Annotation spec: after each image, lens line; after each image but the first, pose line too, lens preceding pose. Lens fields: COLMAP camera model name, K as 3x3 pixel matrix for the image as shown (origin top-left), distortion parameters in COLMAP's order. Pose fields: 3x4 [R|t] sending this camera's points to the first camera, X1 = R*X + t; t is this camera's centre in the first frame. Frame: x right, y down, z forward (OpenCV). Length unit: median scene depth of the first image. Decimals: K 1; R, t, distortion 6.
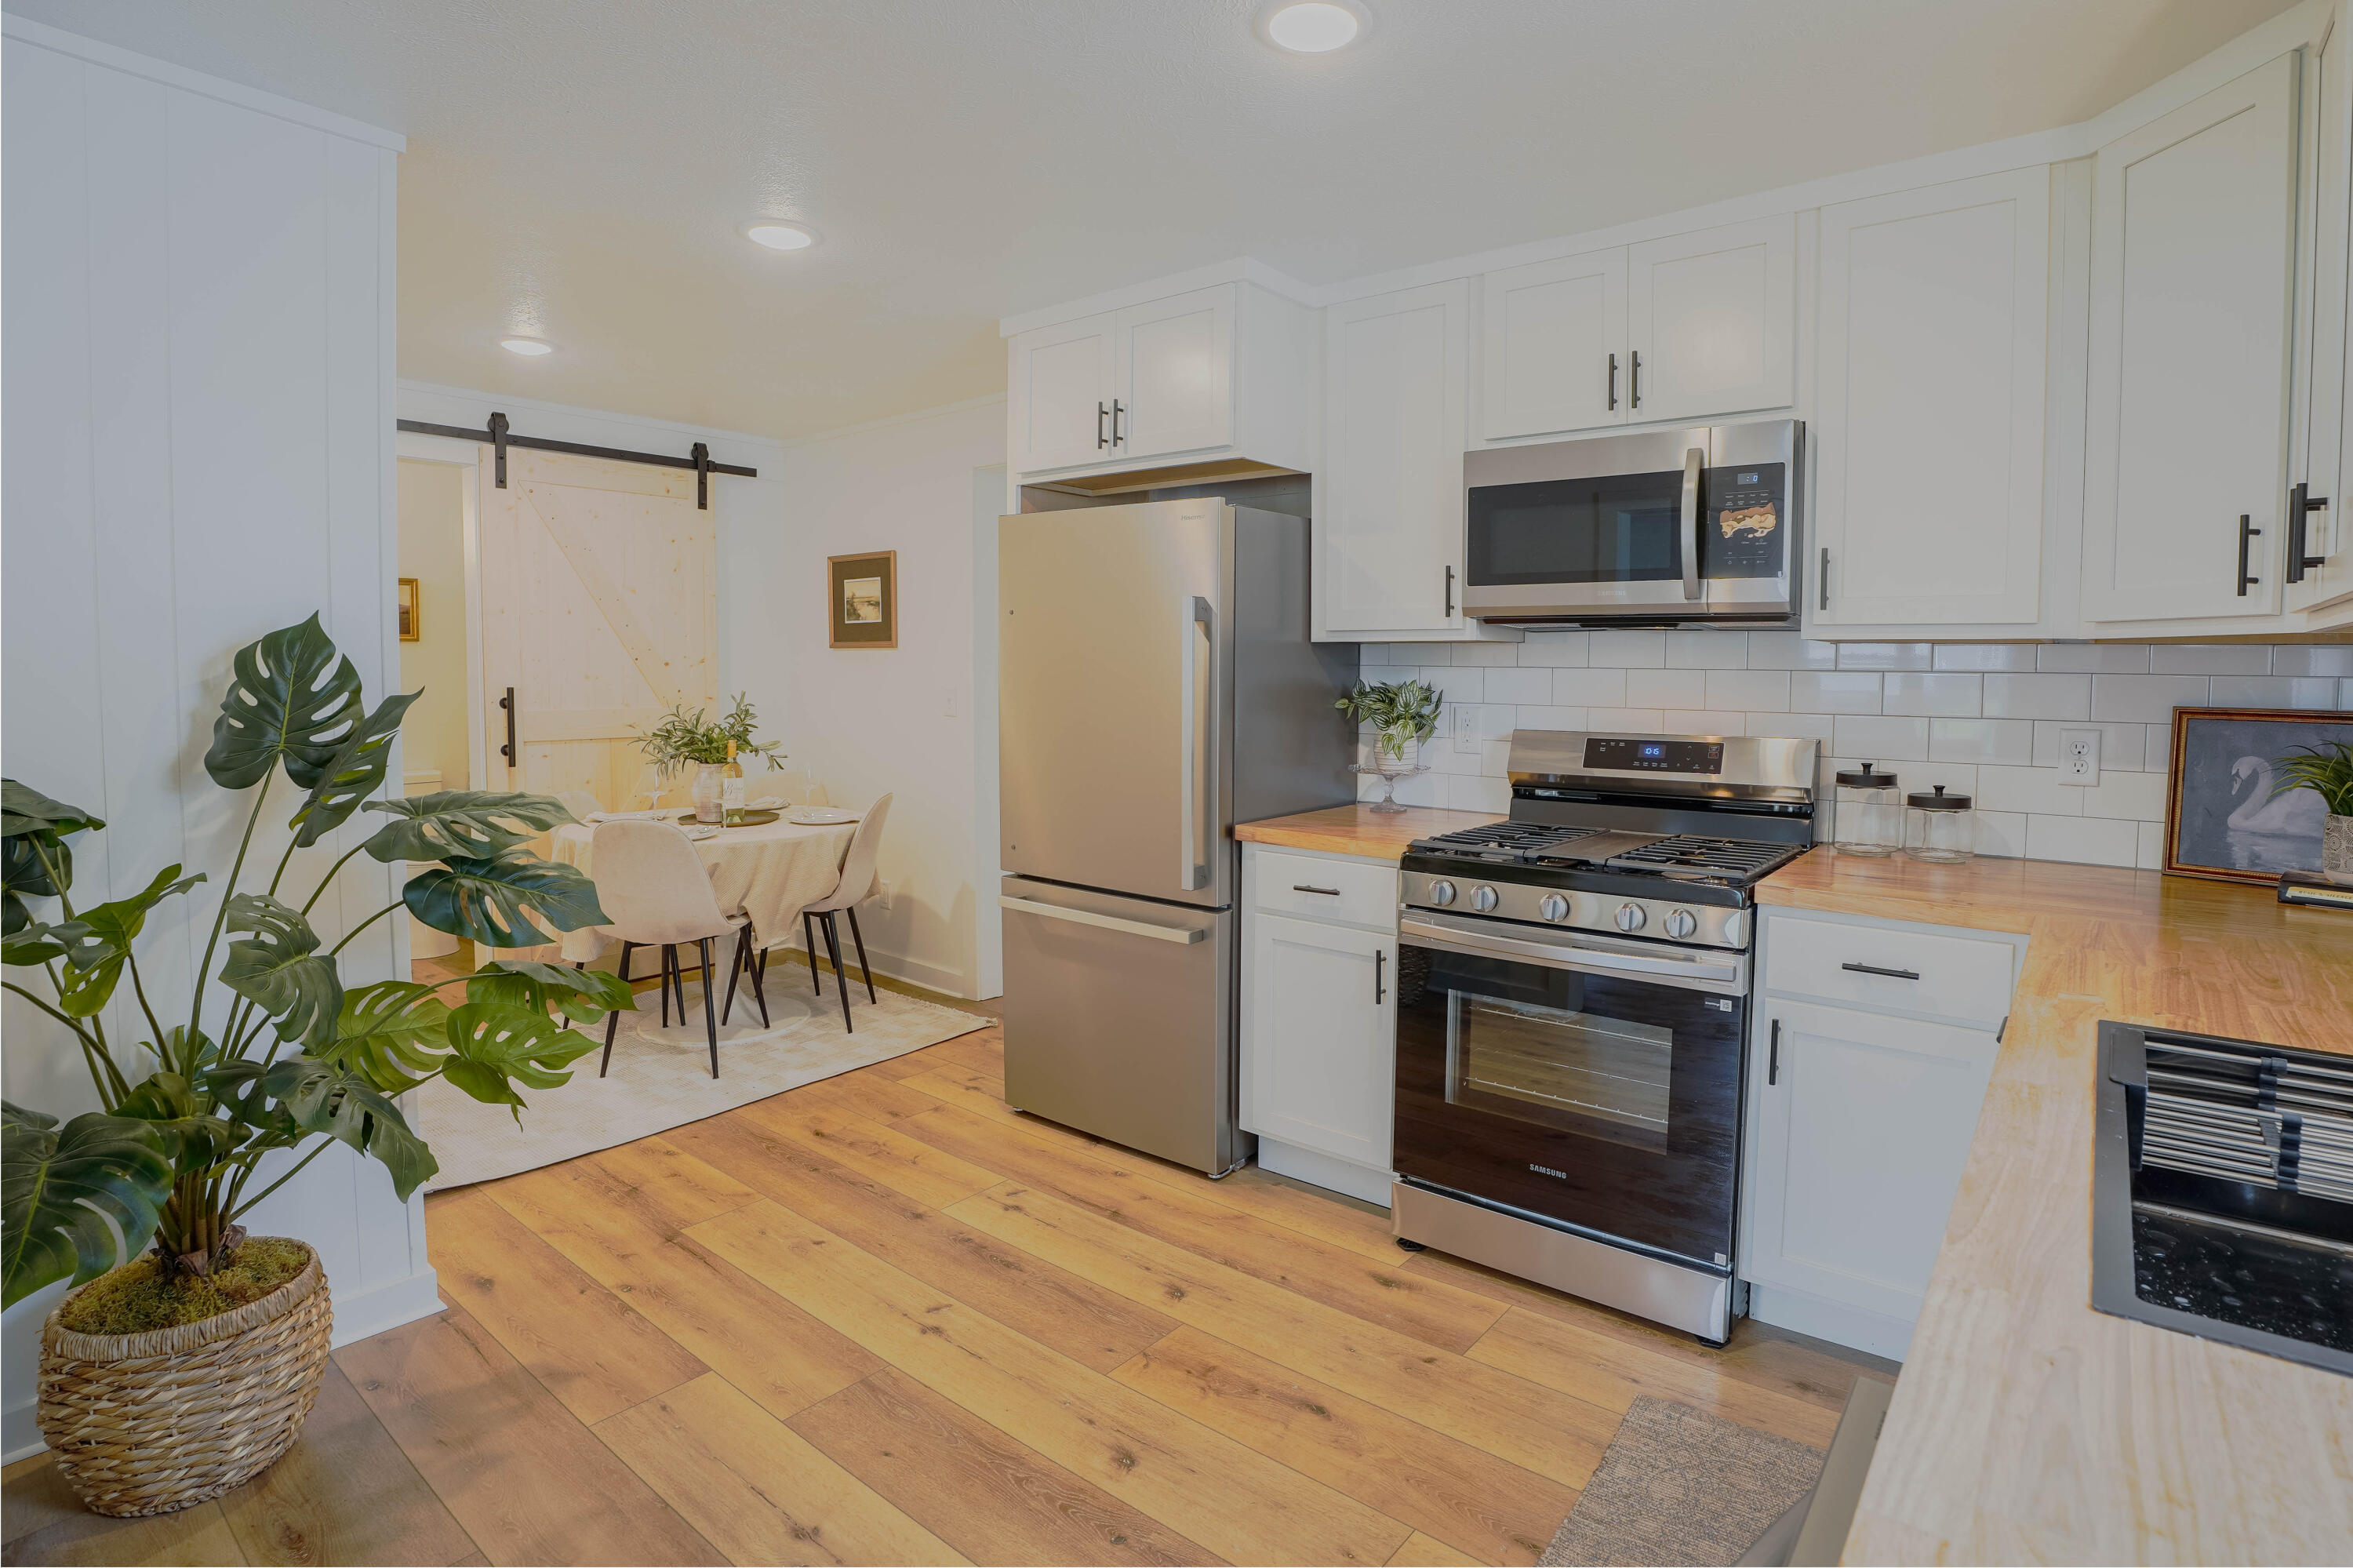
lens RADIAL K [[1165.2, 0, 1263.4], [0, 1165.2, 724.2], [0, 0, 1]] dist [-0.083699, 0.029618]
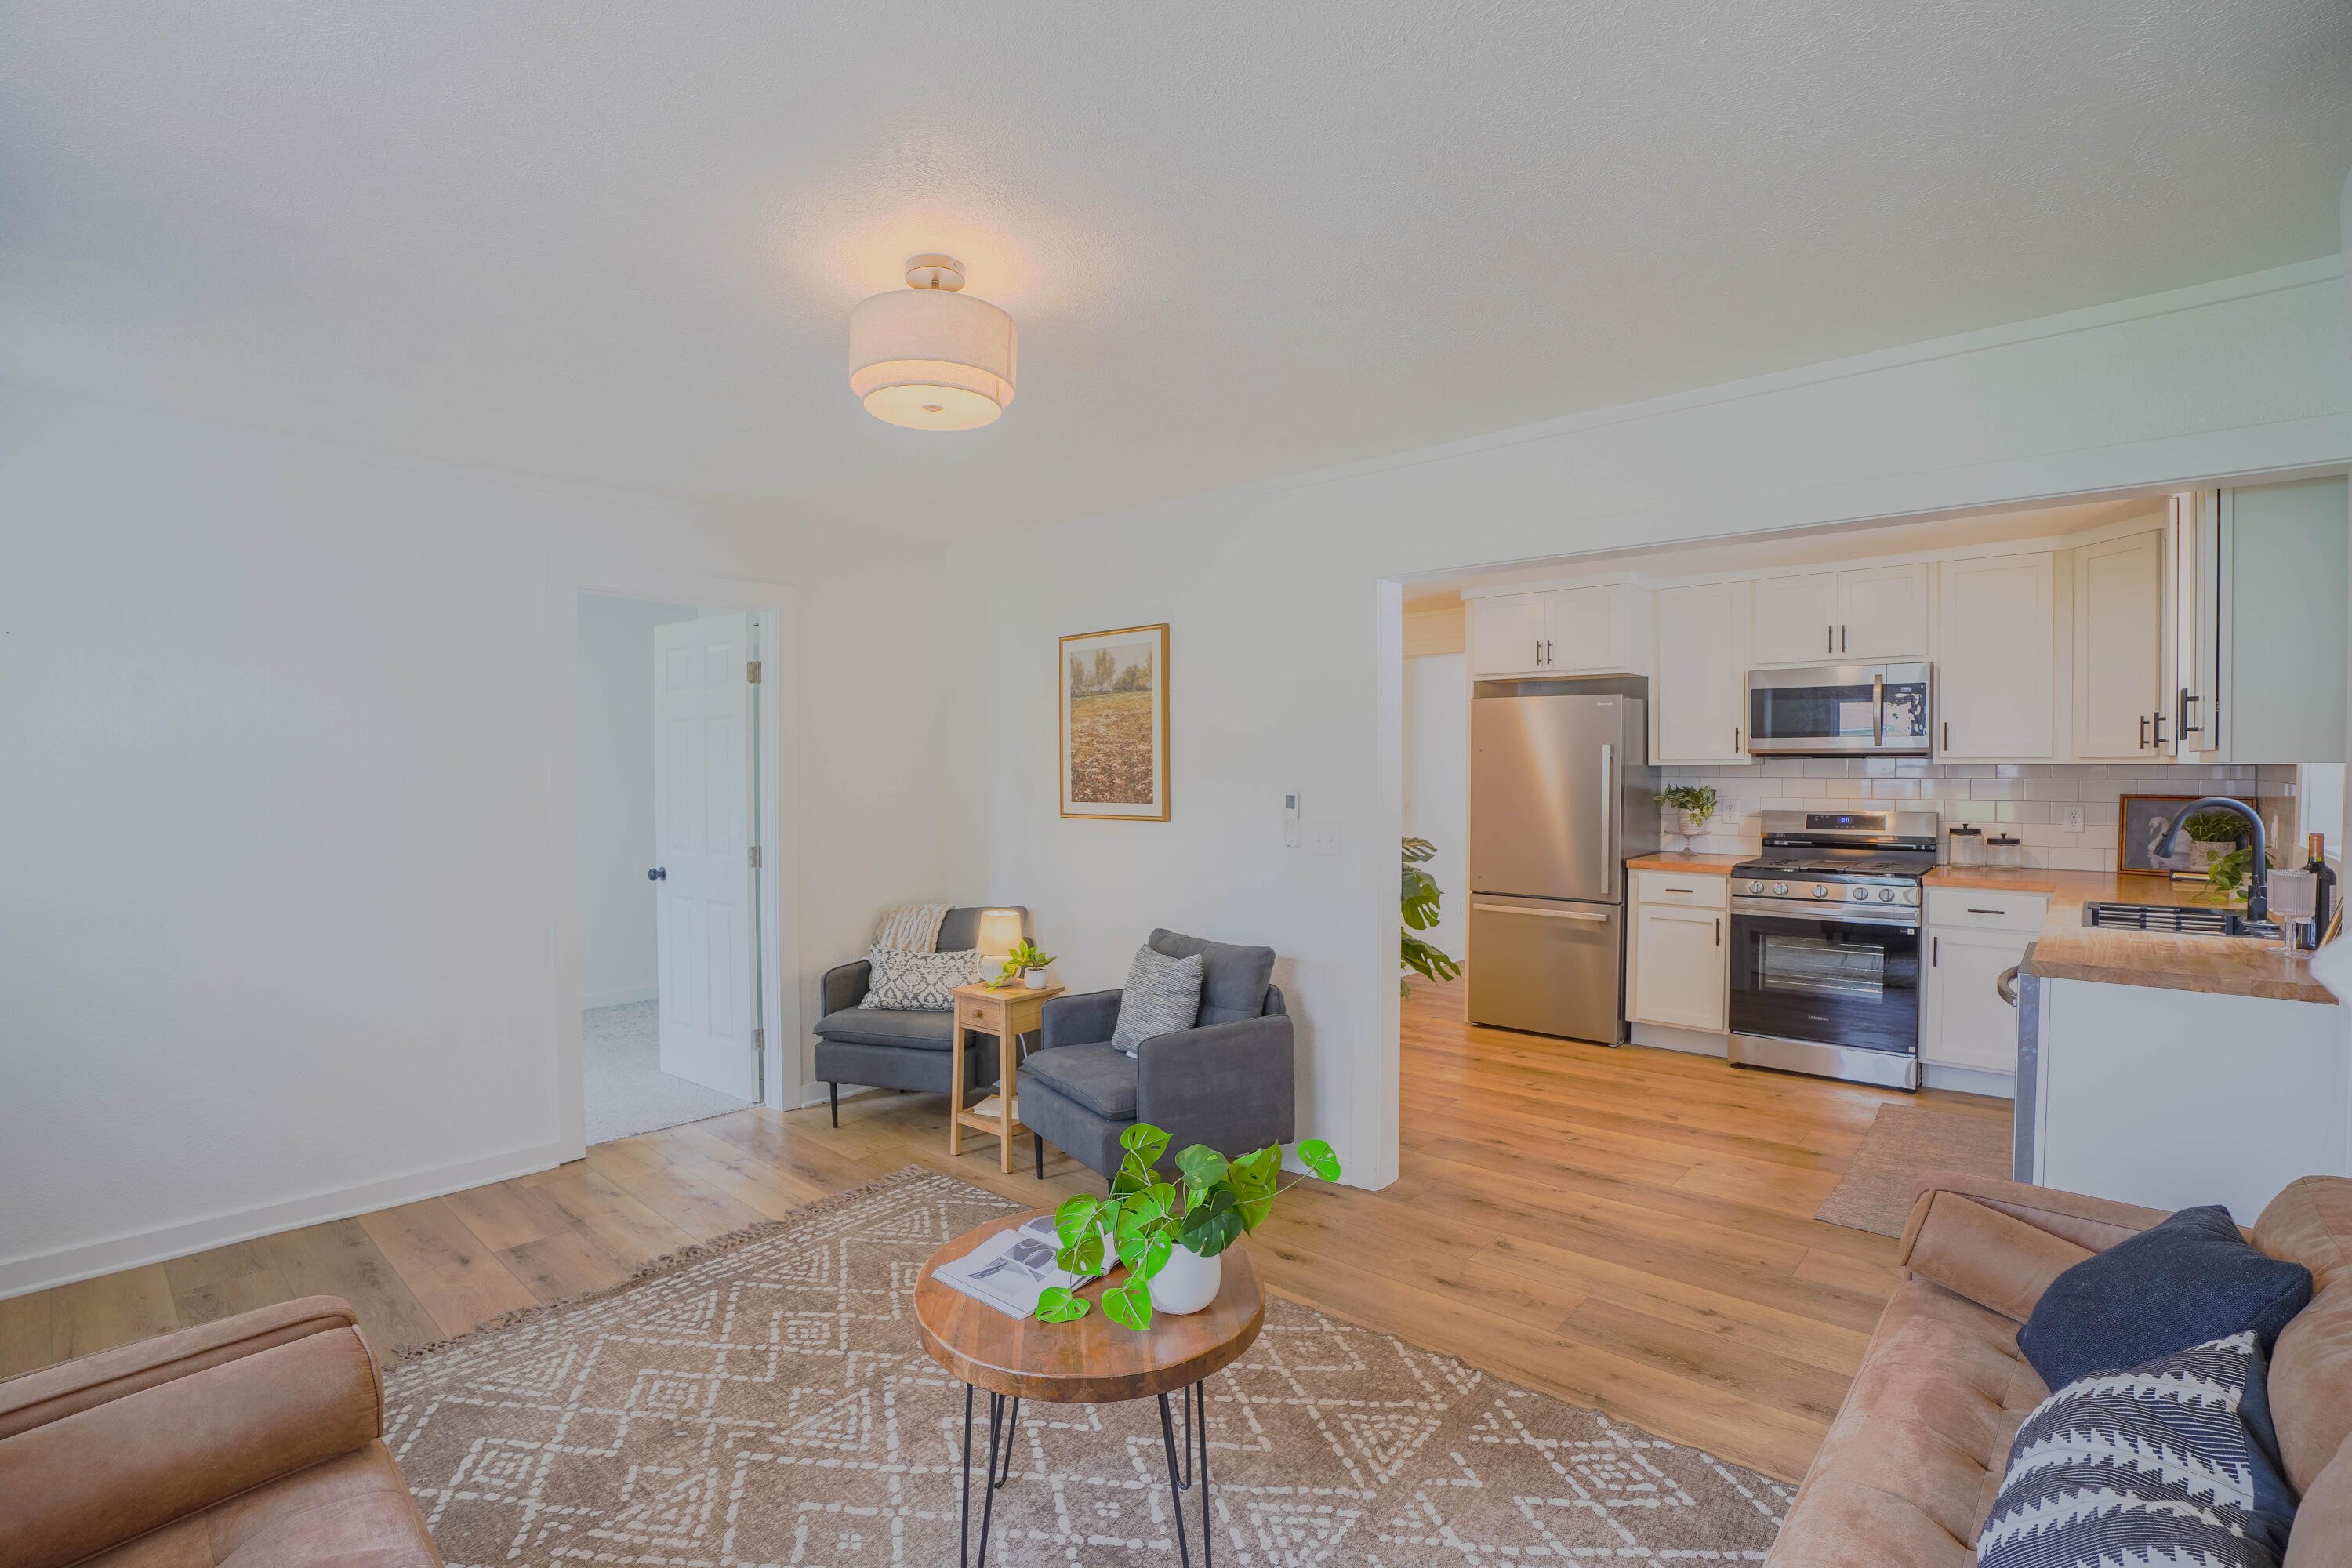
lens RADIAL K [[1090.0, 0, 1176.0], [0, 1090.0, 784.0], [0, 0, 1]] dist [-0.072201, 0.019578]
pose [[0.996485, -0.009625, -0.083220, -0.740949], [0.006877, 0.999423, -0.033247, 0.016407], [0.083492, 0.032558, 0.995976, -1.025664]]
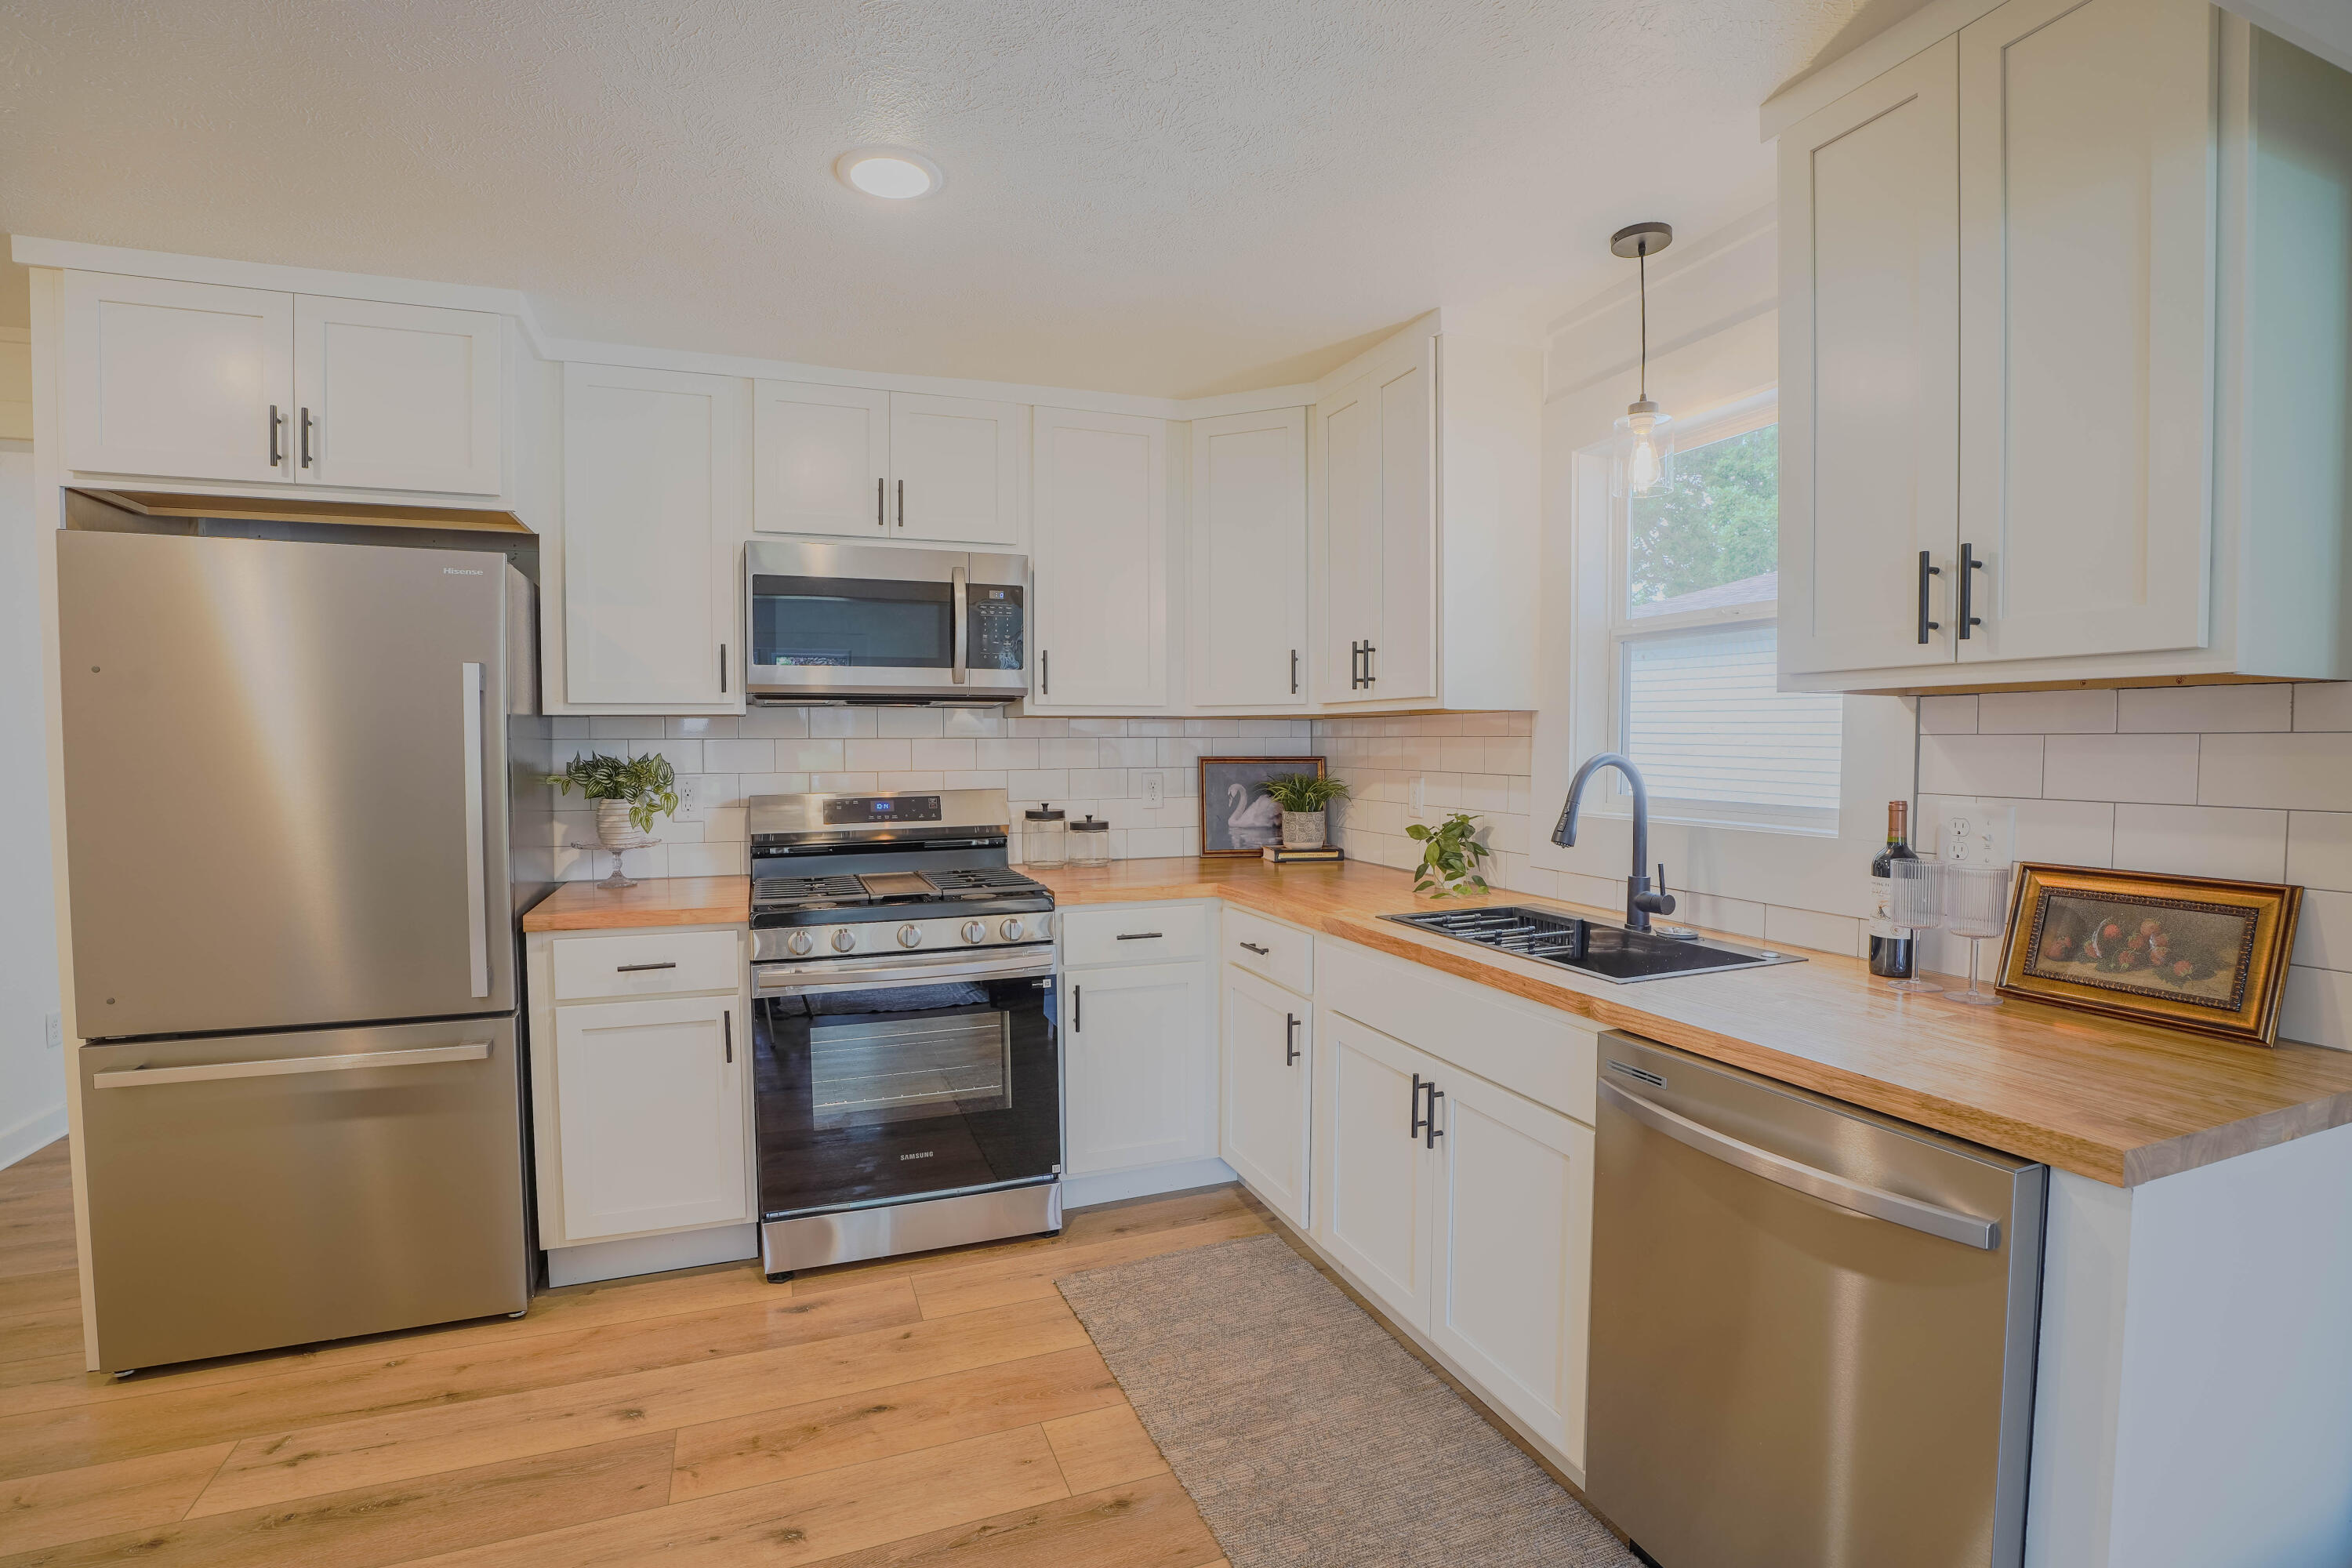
lens RADIAL K [[1090.0, 0, 1176.0], [0, 1090.0, 784.0], [0, 0, 1]] dist [-0.072201, 0.019578]
pose [[0.527236, -0.044298, 0.848563, -0.535672], [0.048859, 0.998568, 0.021771, -0.011212], [-0.848313, 0.029982, 0.528646, 0.154373]]
